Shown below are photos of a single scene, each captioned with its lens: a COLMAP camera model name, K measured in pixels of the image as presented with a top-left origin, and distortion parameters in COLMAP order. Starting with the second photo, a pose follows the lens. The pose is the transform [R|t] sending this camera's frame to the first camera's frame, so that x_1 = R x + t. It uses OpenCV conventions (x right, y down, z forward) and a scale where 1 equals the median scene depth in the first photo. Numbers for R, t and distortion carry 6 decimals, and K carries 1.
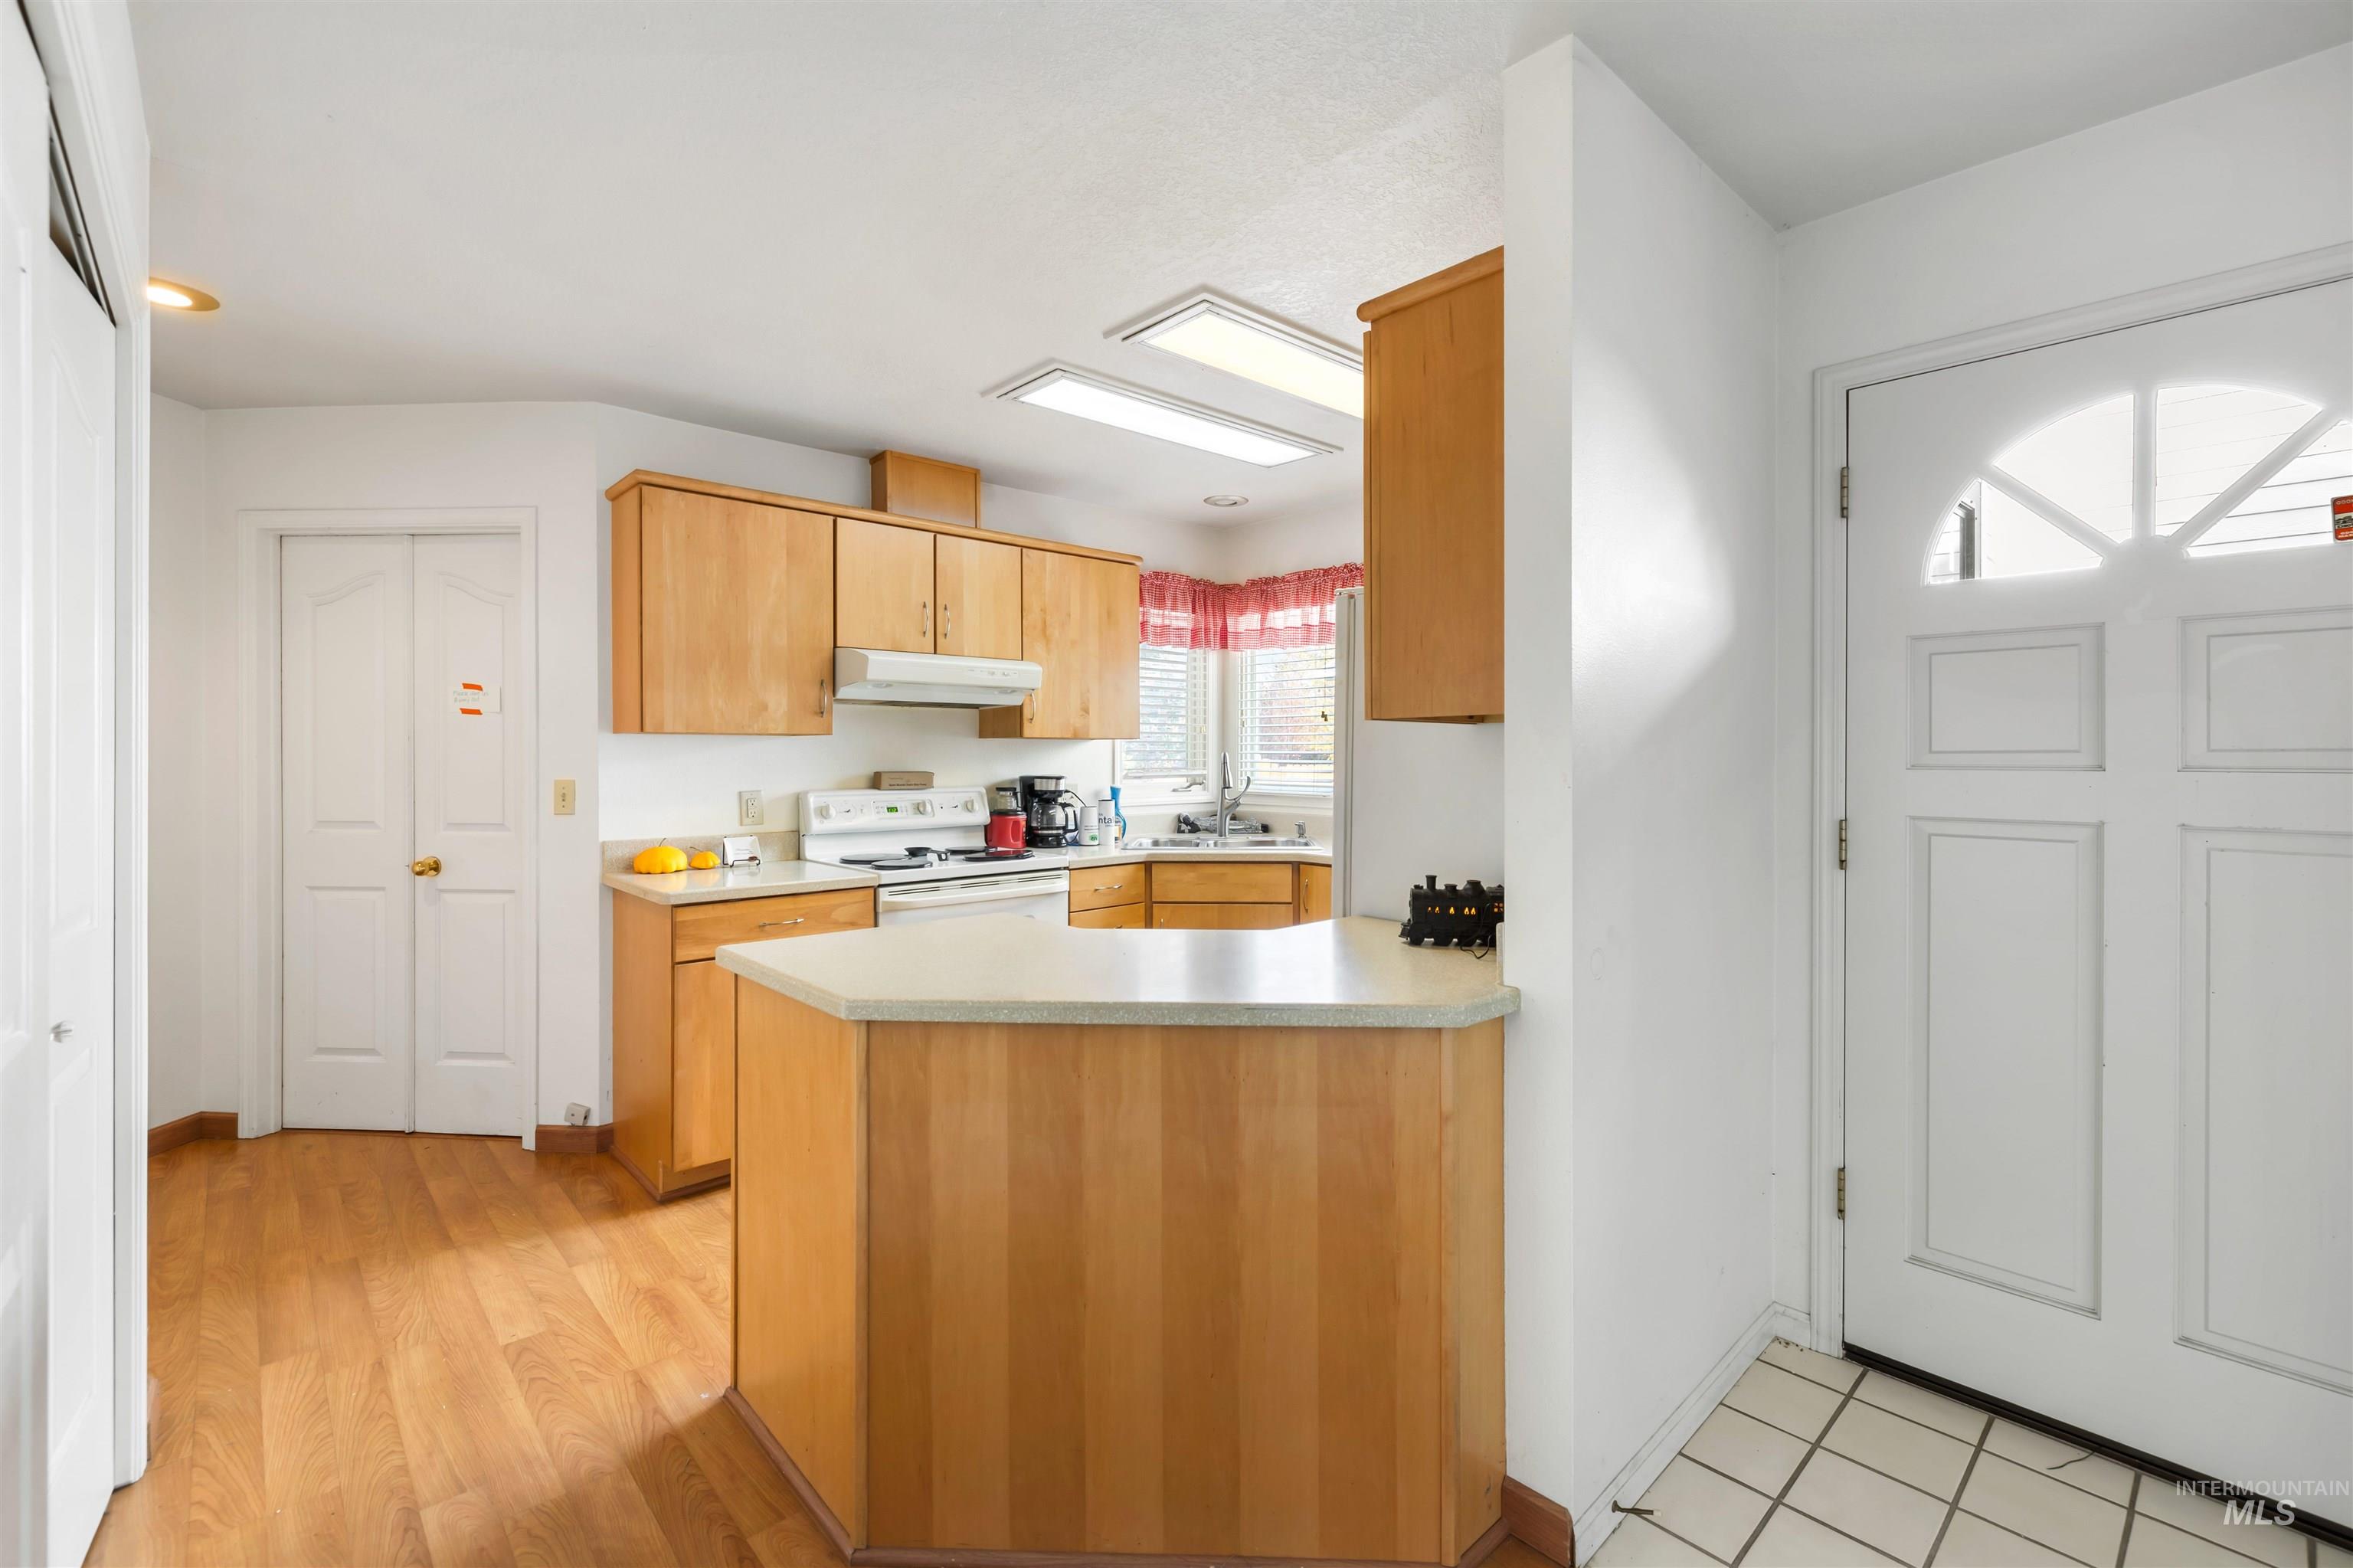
lens RADIAL K [[1007.6, 0, 1213.6], [0, 1007.6, 766.5], [0, 0, 1]] dist [0.000013, -0.000104]
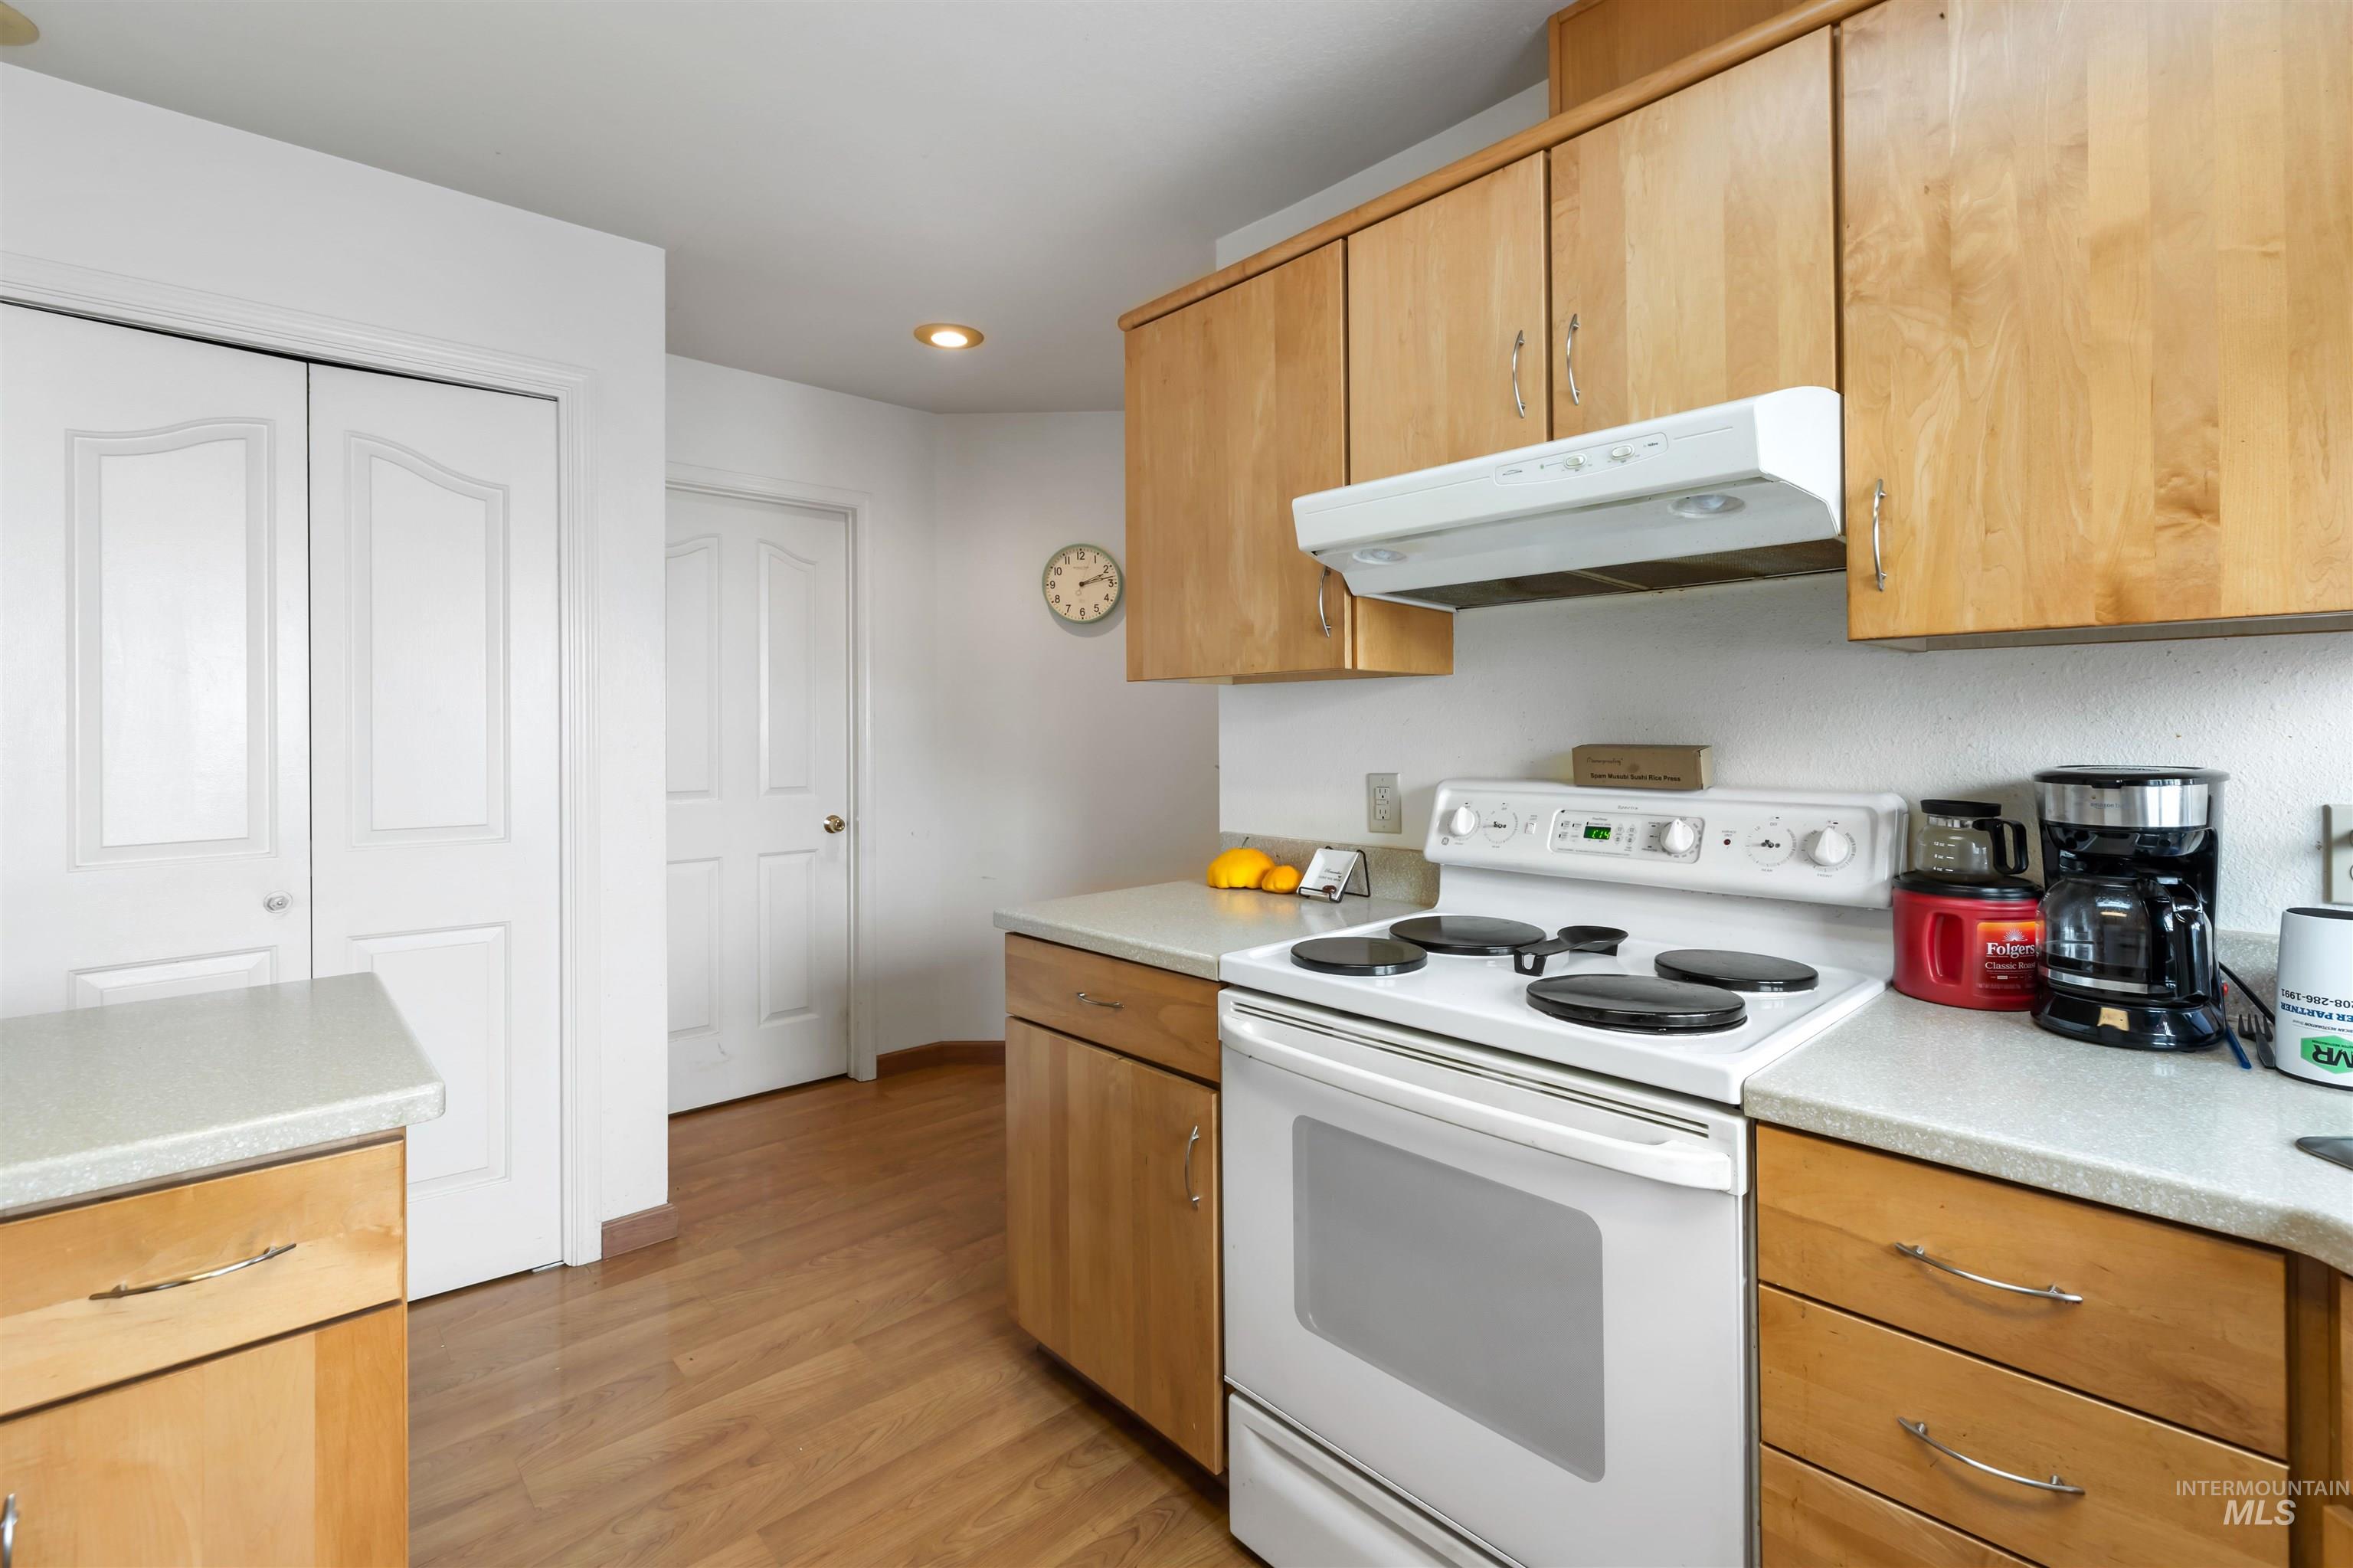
lens RADIAL K [[1057.1, 0, 1218.8], [0, 1057.1, 723.6], [0, 0, 1]] dist [-0.000291, -0.000097]
pose [[-0.015164, -0.002169, -0.999883, 0.160247], [-0.006401, 0.999977, -0.002072, -0.002460], [0.999865, 0.006369, -0.015177, 0.977311]]
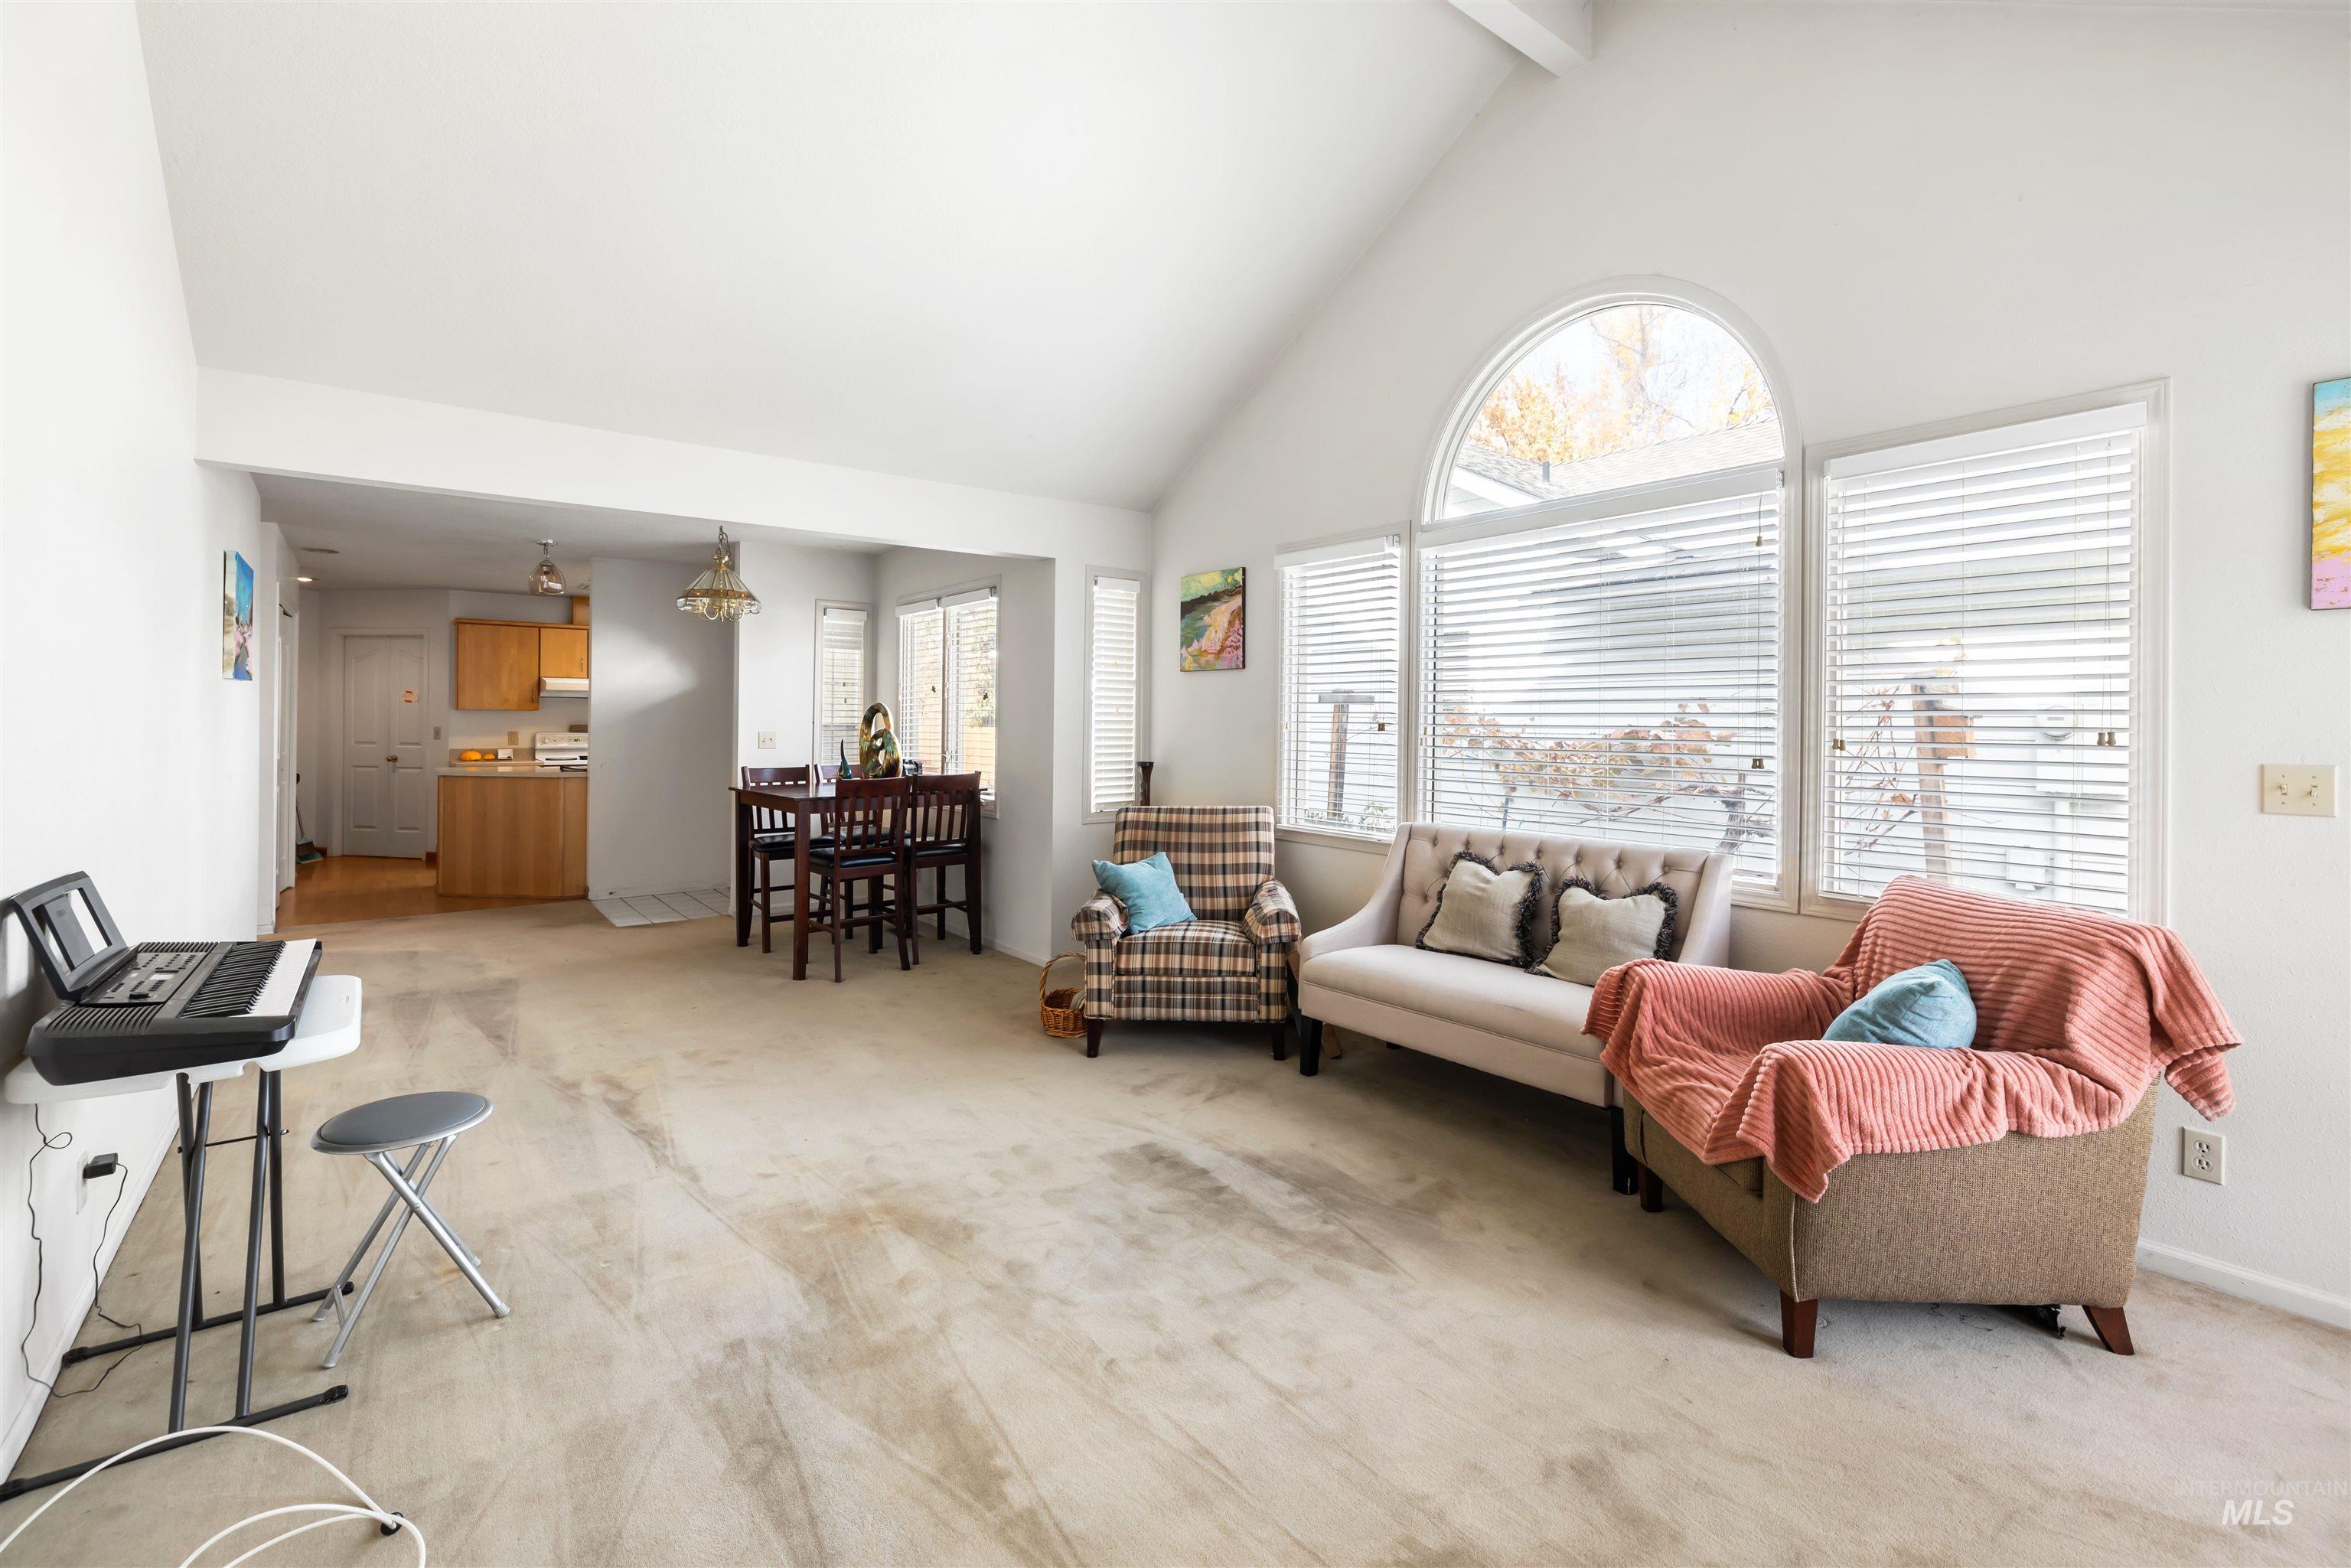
lens RADIAL K [[1056.1, 0, 1217.8], [0, 1056.1, 723.7], [0, 0, 1]] dist [-0.000291, -0.000097]
pose [[0.994605, 0.006739, -0.103512, 1.718217], [-0.008354, 0.999850, -0.015175, 0.029726], [0.103394, 0.015958, 0.994512, -1.595781]]
